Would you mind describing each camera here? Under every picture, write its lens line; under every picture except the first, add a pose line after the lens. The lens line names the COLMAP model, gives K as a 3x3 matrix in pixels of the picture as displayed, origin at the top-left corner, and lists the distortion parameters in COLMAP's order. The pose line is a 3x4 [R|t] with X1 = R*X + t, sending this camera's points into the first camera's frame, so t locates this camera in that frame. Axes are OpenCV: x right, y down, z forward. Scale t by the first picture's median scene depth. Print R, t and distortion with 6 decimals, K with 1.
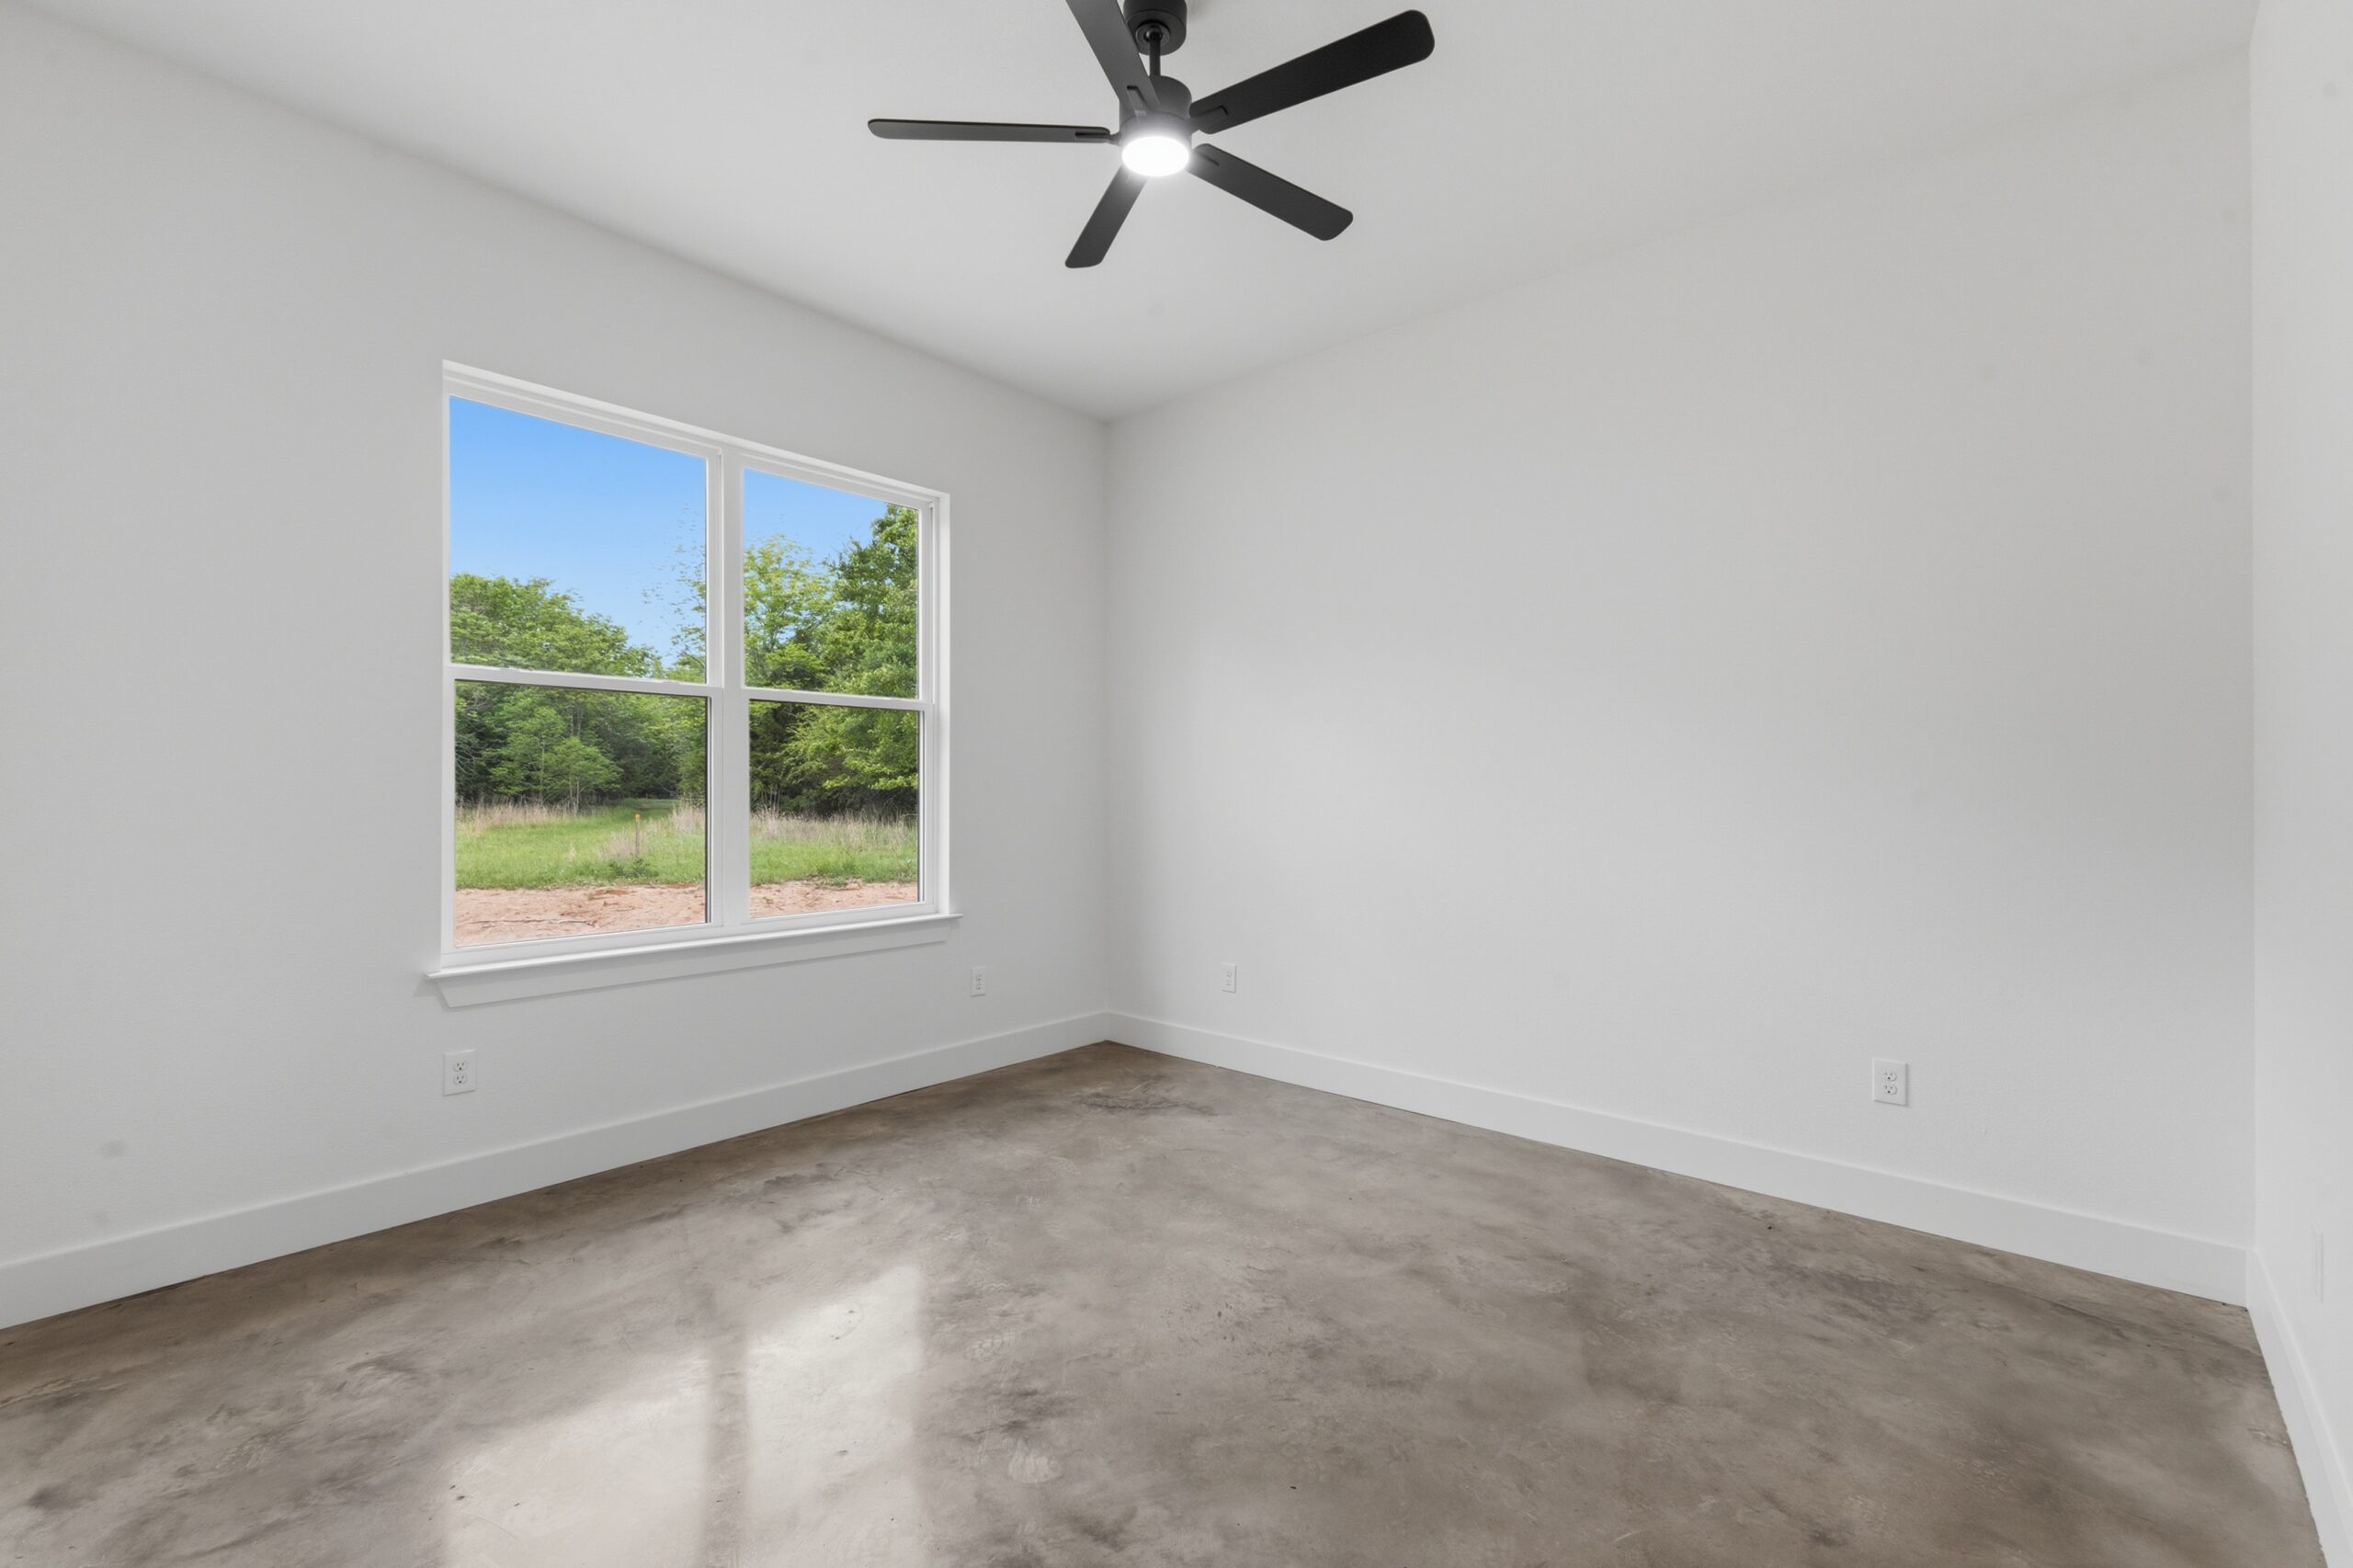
lens RADIAL K [[1041.9, 0, 1176.2], [0, 1041.9, 789.9], [0, 0, 1]] dist [0.022598, -0.004480]
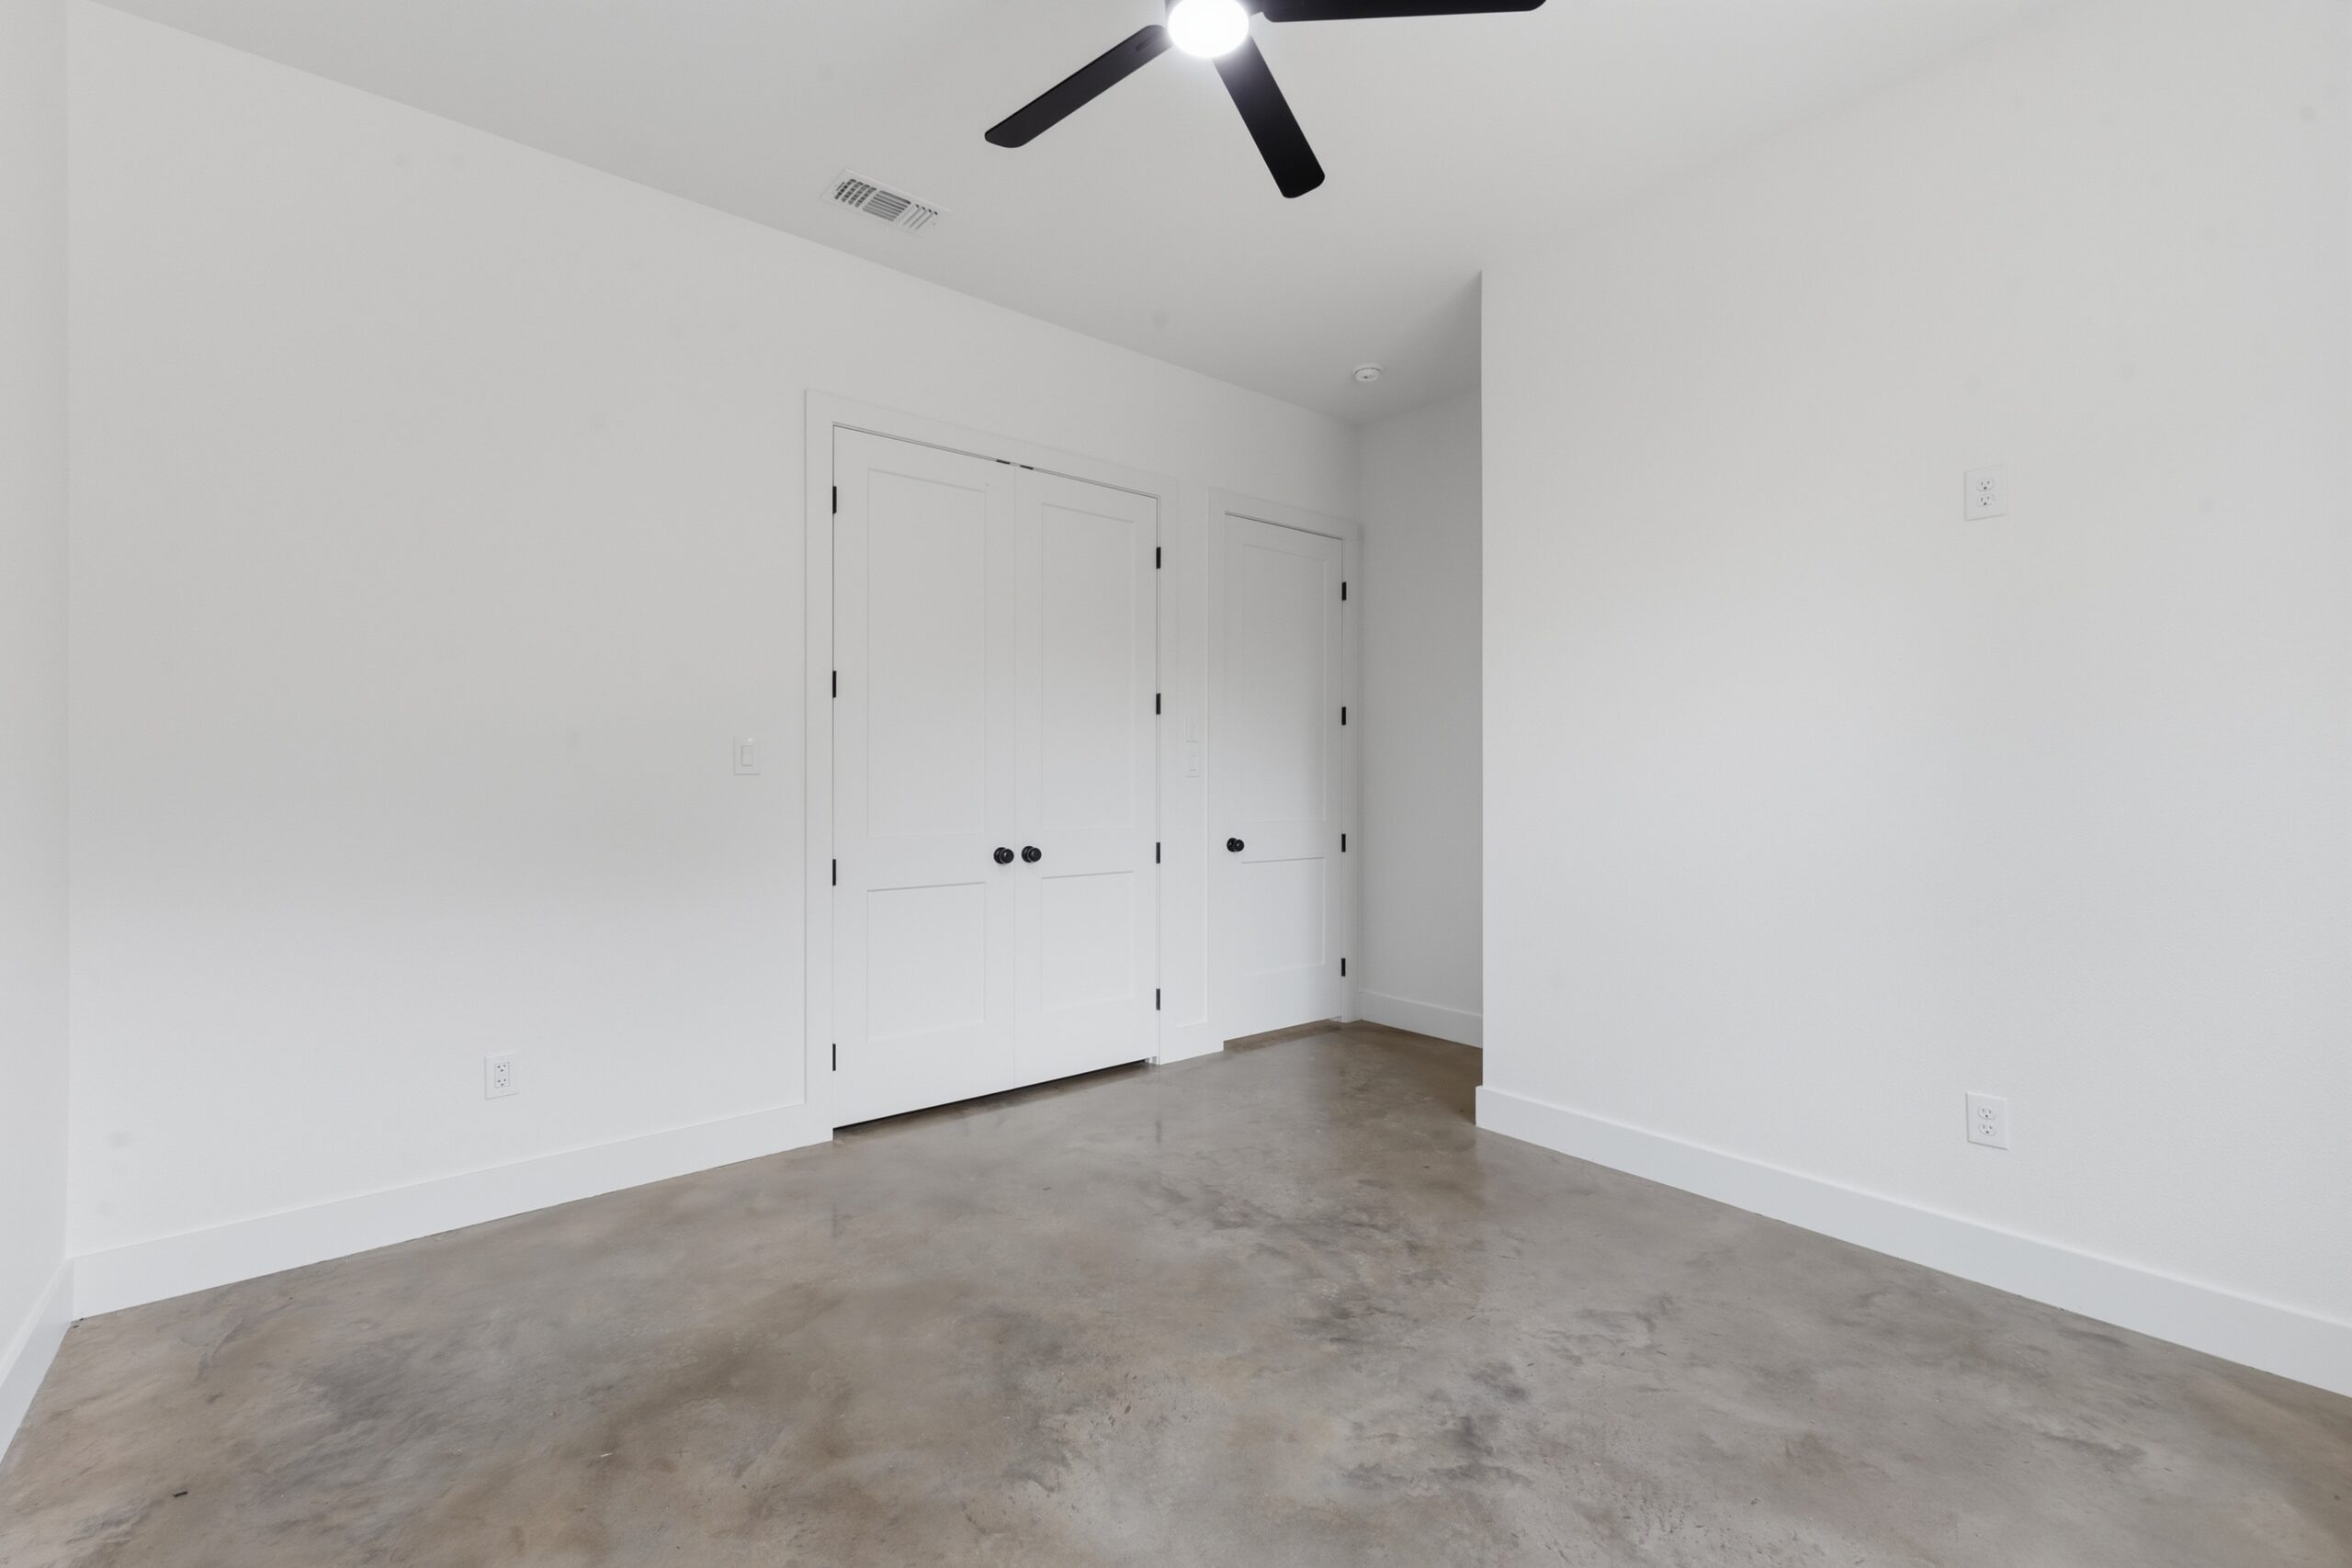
lens RADIAL K [[1041.4, 0, 1175.4], [0, 1041.4, 776.3], [0, 0, 1]] dist [0.022598, -0.004480]
pose [[-0.986620, -0.000454, 0.163037, -0.134198], [0.000050, 0.999995, 0.003084, -0.006147], [-0.163038, 0.003051, -0.986615, 1.852827]]
